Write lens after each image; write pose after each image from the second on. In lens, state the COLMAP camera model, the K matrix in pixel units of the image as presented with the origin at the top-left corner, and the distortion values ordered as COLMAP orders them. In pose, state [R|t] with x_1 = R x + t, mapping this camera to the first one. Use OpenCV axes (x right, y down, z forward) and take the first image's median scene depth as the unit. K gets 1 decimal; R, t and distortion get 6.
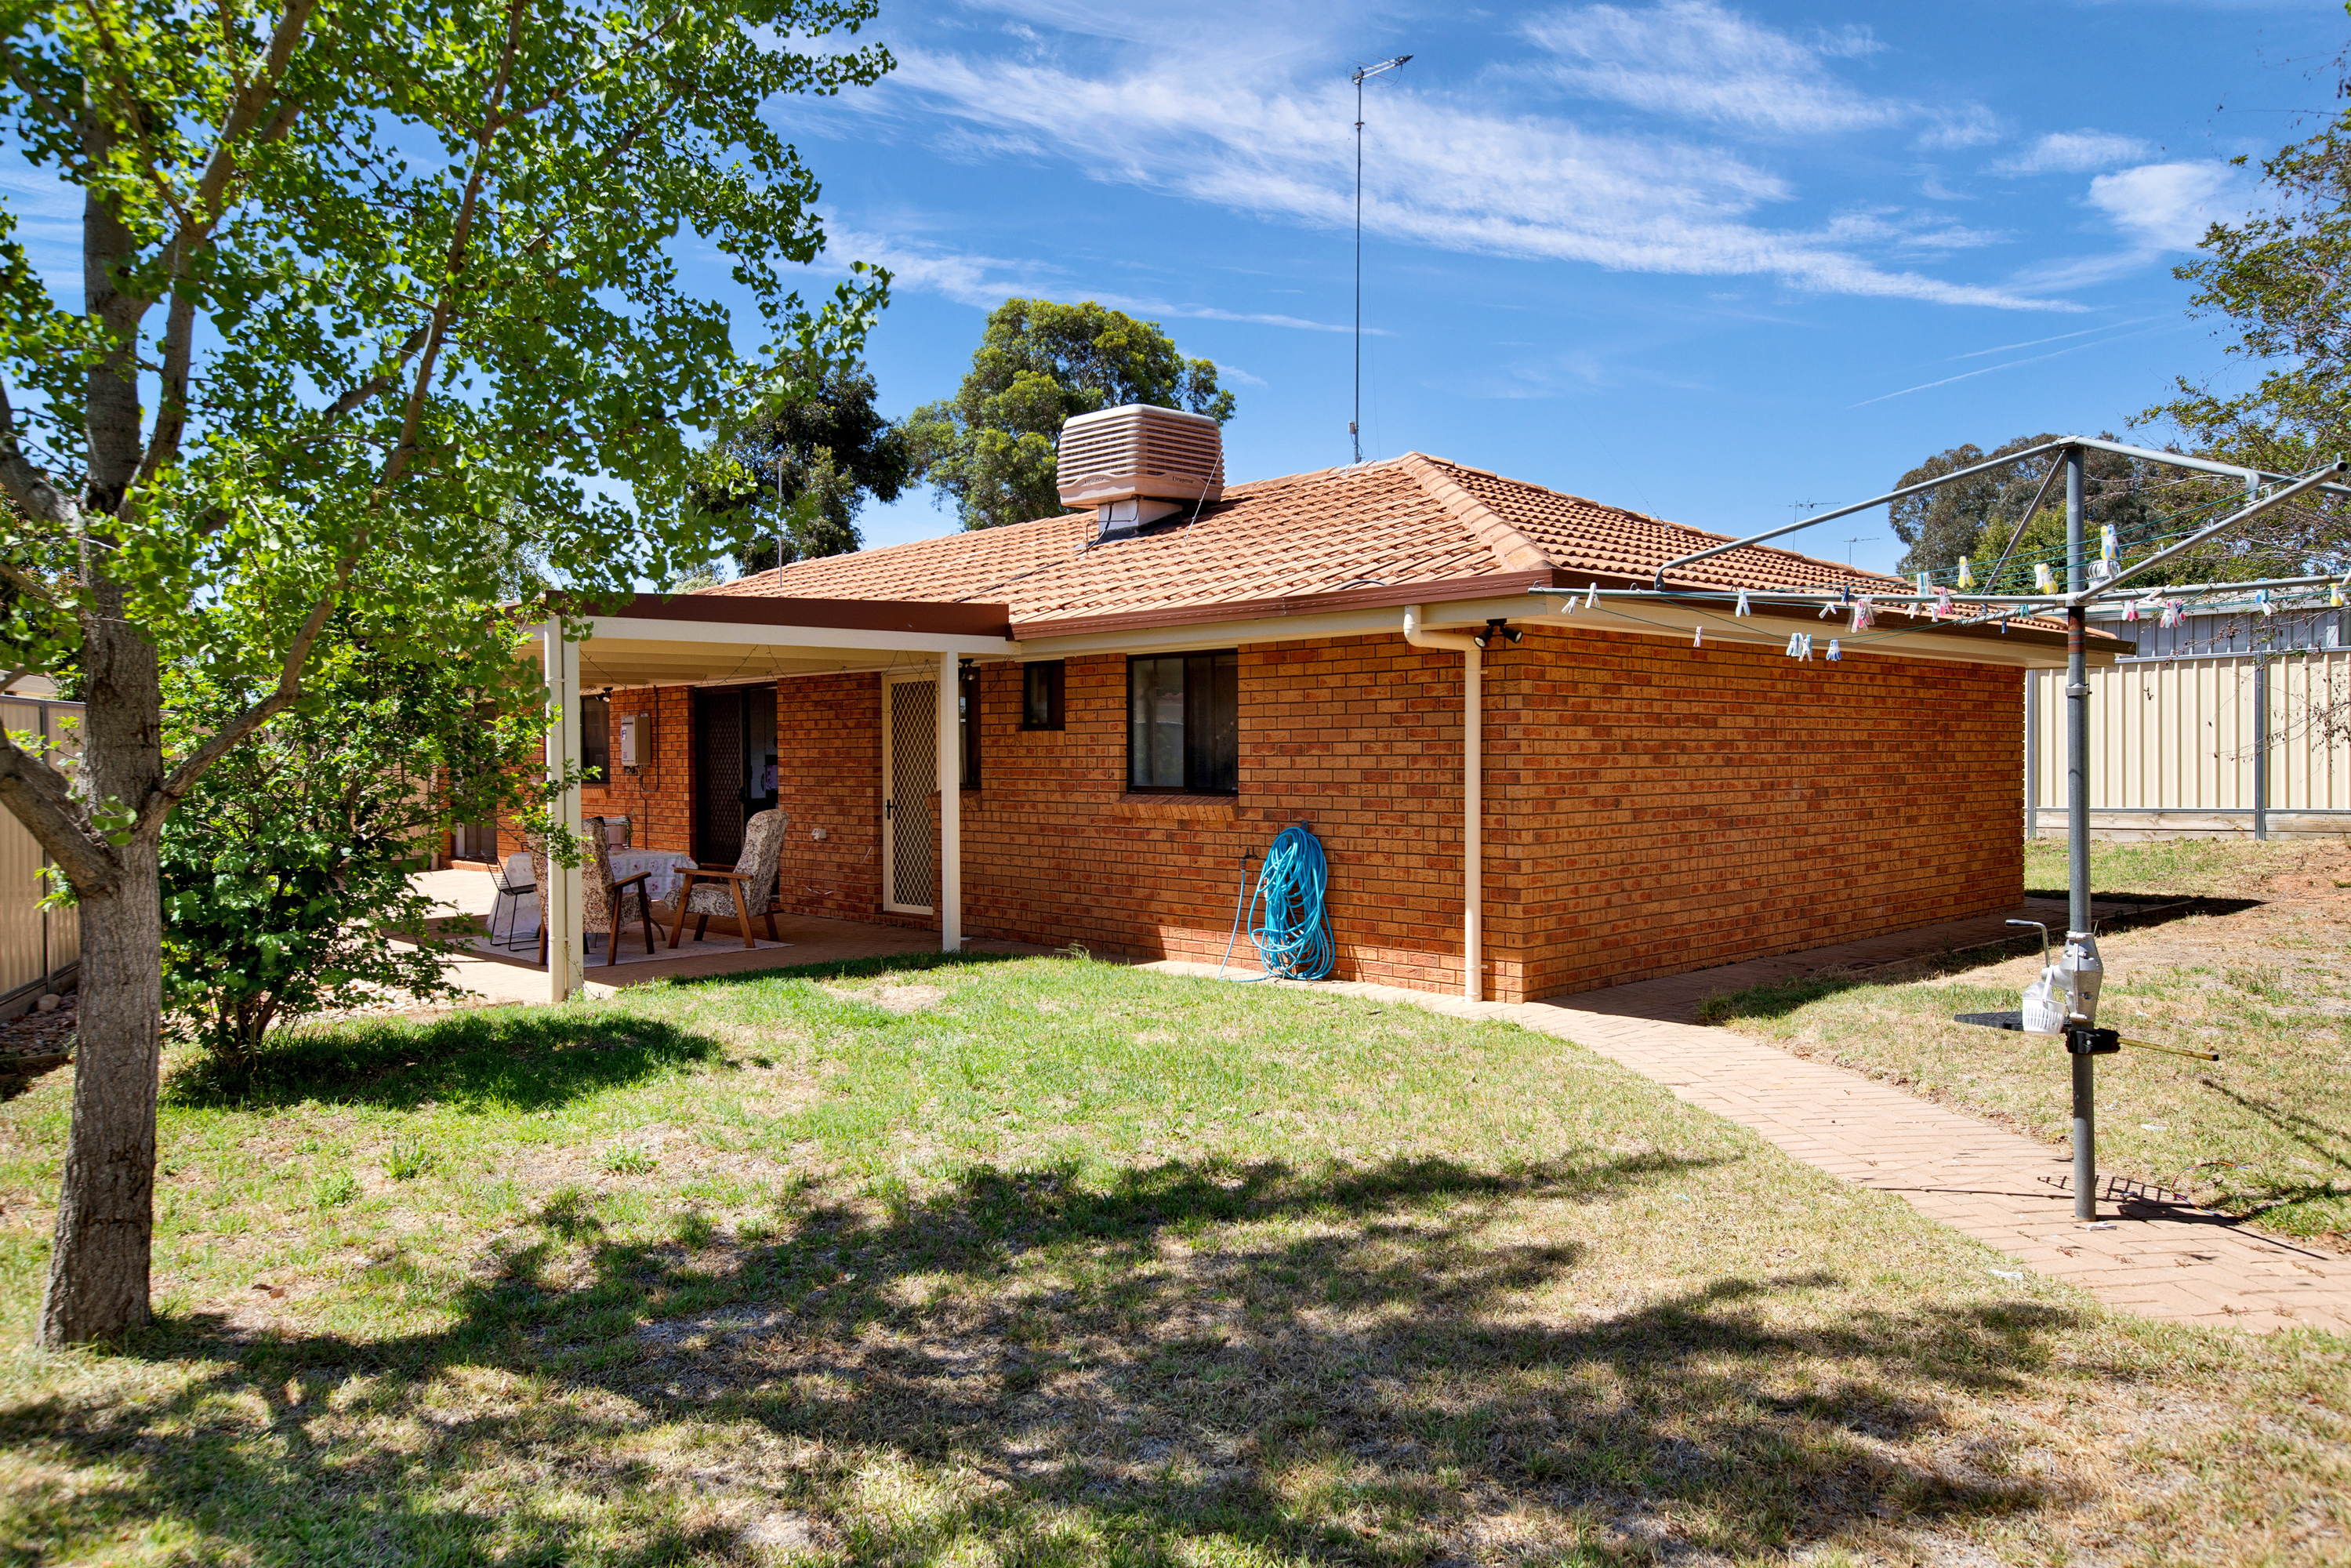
lens RADIAL K [[1708.9, 0, 1178.0], [0, 1708.9, 782.3], [0, 0, 1]] dist [0.015266, -0.010180]
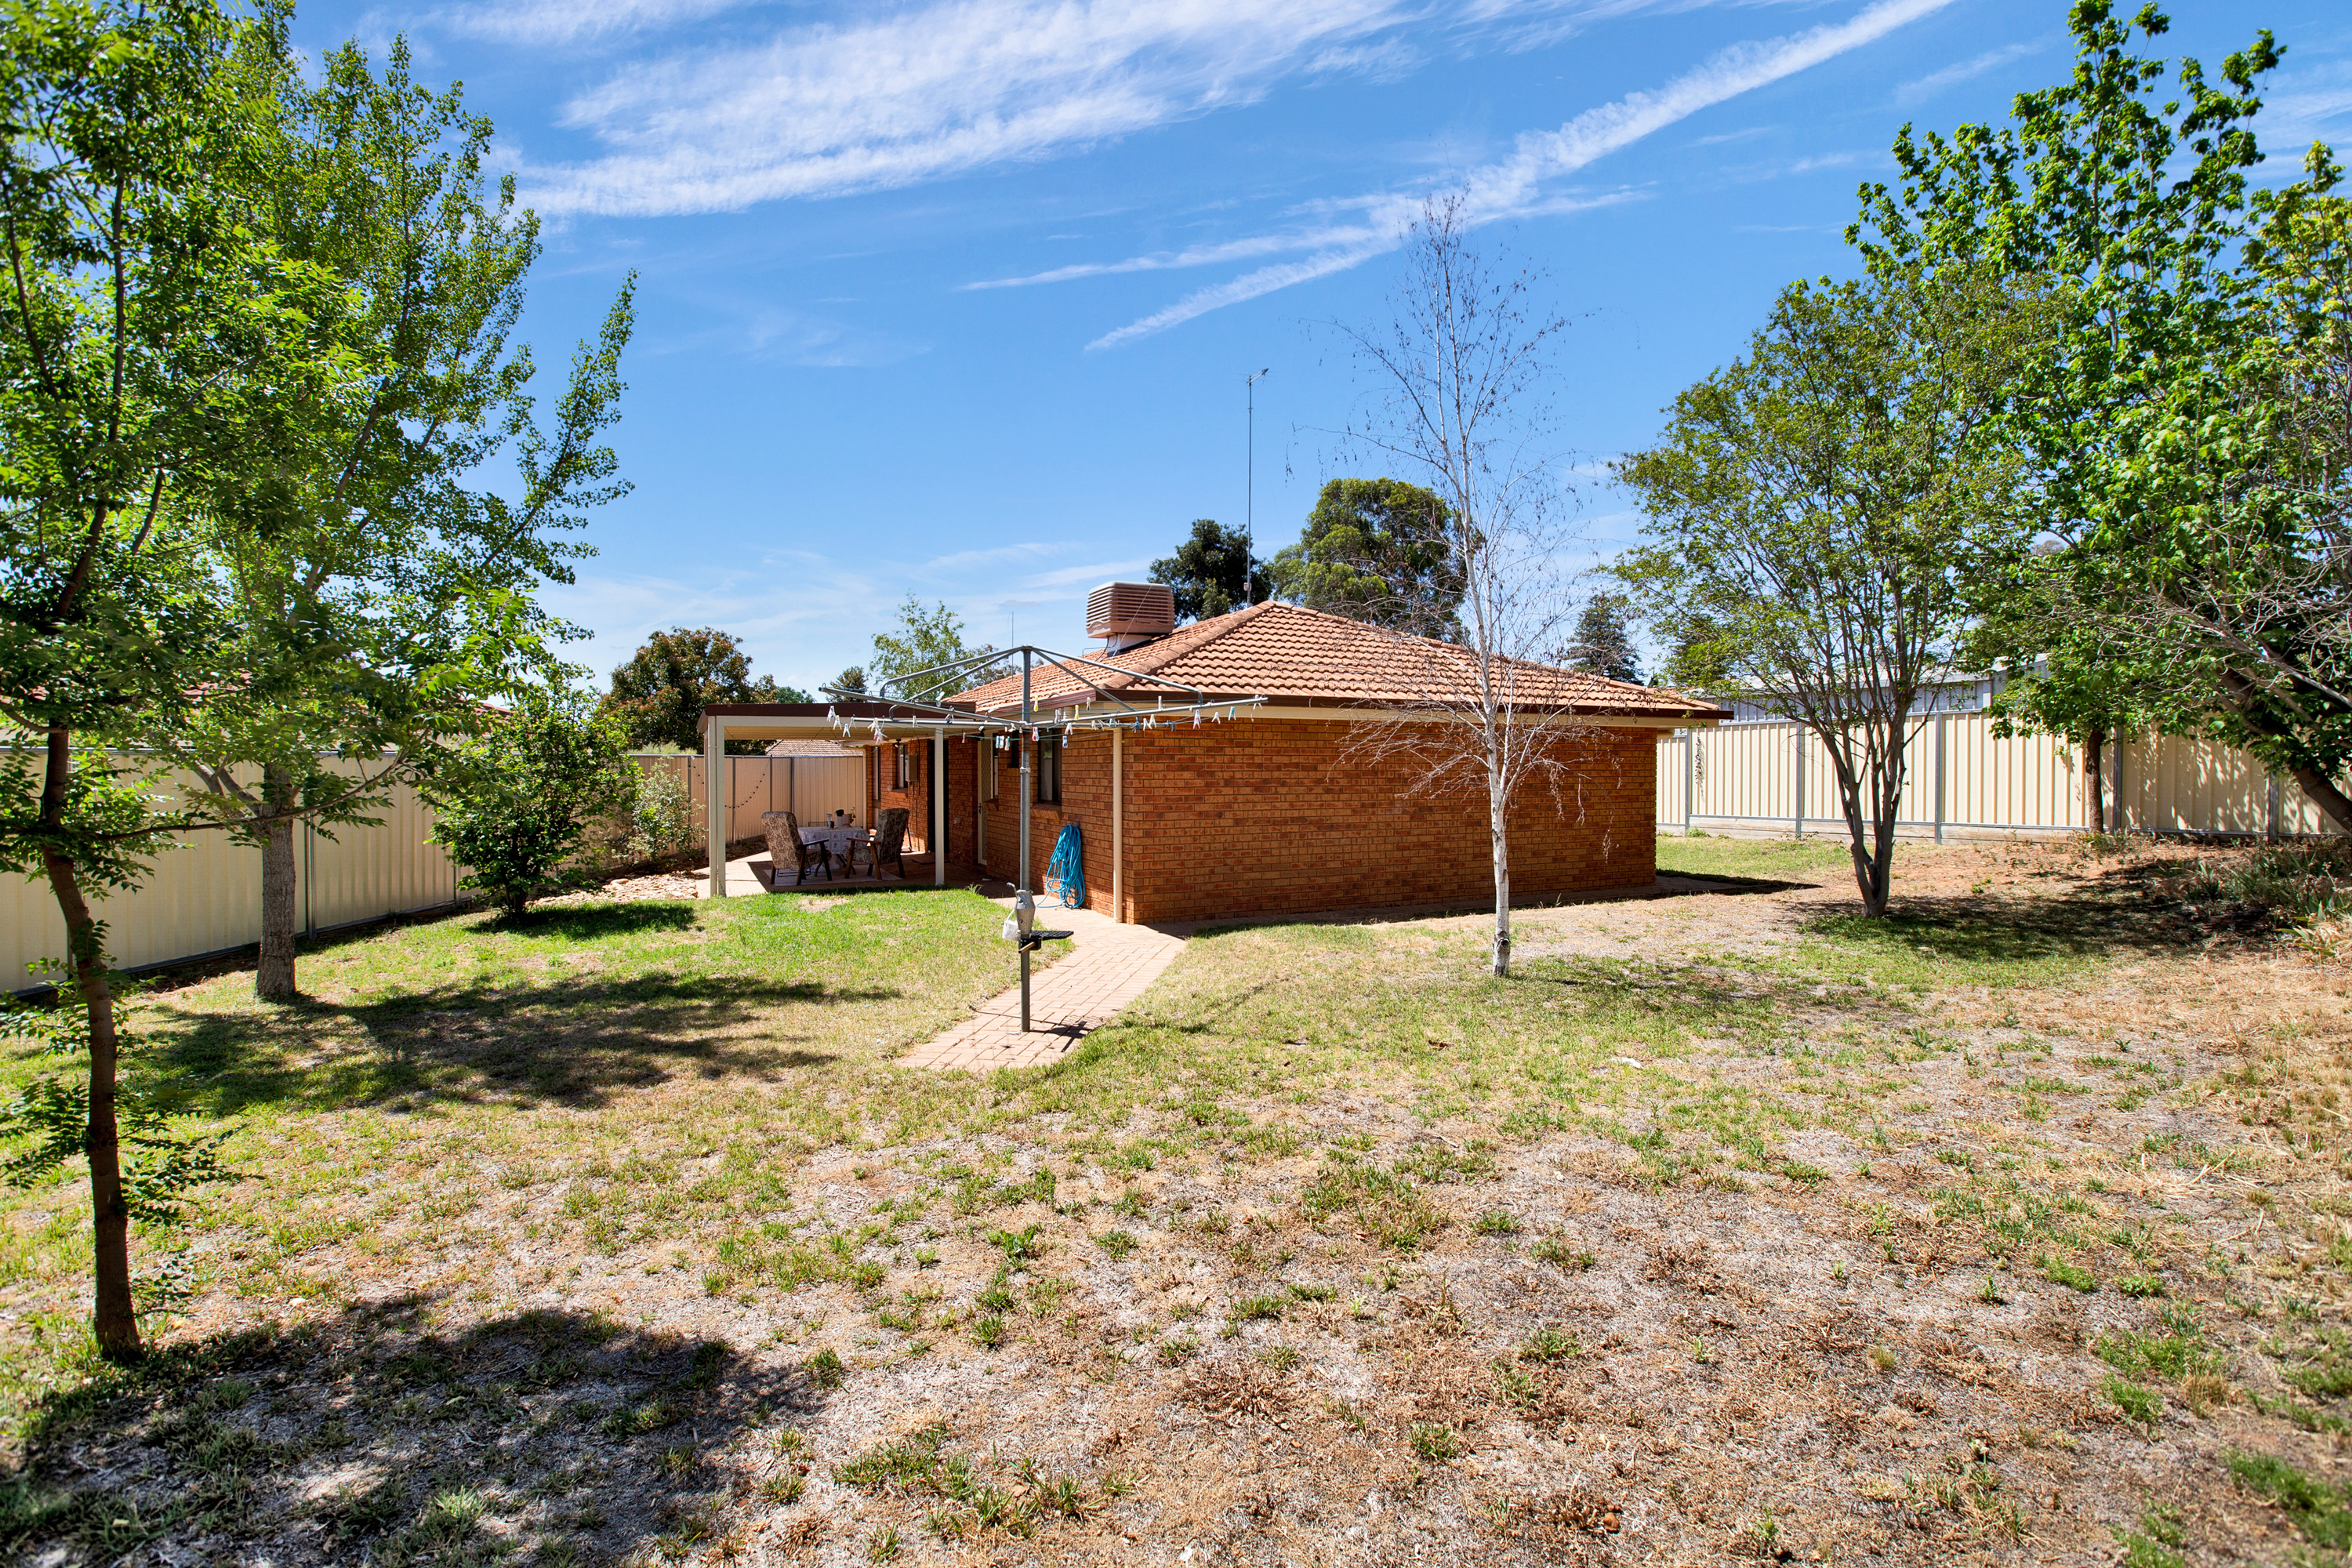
lens RADIAL K [[1062.0, 0, 1098.6], [0, 1062.0, 795.5], [0, 0, 1]] dist [0.000014, 0.000051]
pose [[0.953051, 0.013303, -0.302516, 0.433446], [-0.010313, 0.999881, 0.011482, -0.017881], [0.302633, -0.007823, 0.953075, -0.076652]]
